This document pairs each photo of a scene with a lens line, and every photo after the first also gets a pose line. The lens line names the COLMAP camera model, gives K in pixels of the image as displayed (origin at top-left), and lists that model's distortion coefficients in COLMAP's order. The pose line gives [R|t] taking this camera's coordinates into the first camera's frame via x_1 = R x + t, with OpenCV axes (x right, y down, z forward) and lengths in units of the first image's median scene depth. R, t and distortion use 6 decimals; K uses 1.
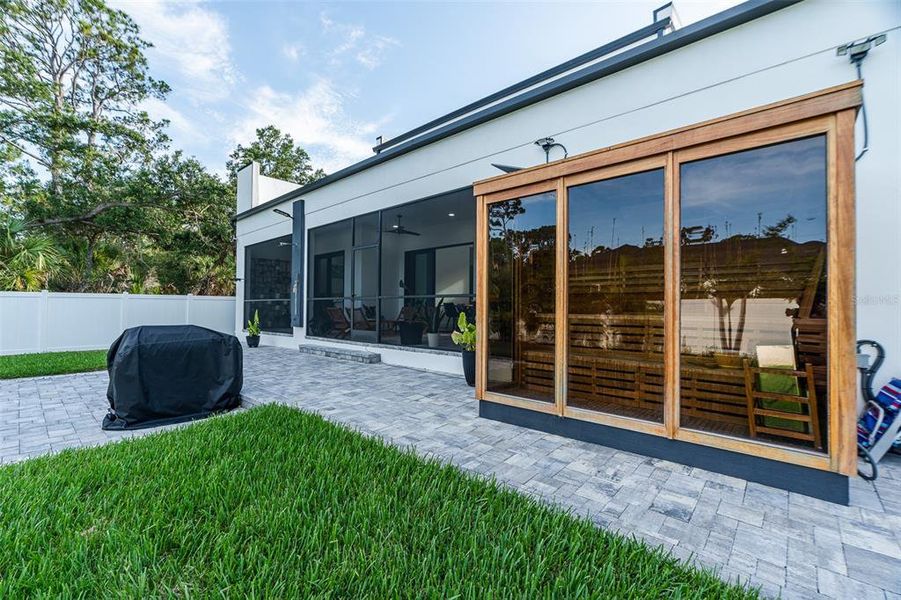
lens RADIAL K [[389.9, 0, 441.0], [0, 389.9, 301.3], [0, 0, 1]] dist [0.003210, -0.002833]
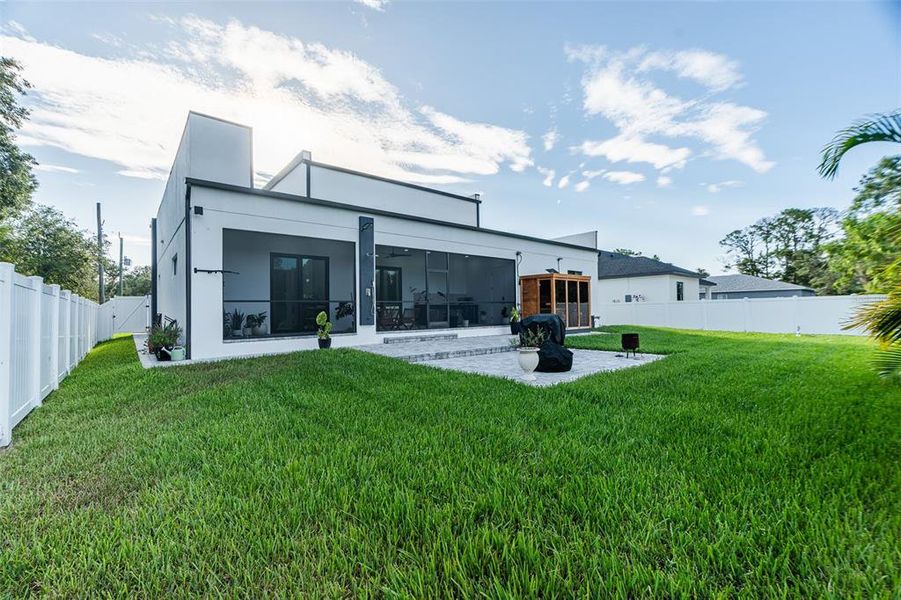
lens RADIAL K [[394.7, 0, 441.1], [0, 394.7, 326.6], [0, 0, 1]] dist [0.001659, -0.000268]
pose [[0.123386, -0.047646, 0.991214, -4.570376], [-0.000204, 0.998845, 0.048039, 0.033533], [-0.992359, -0.006129, 0.123234, 1.911666]]
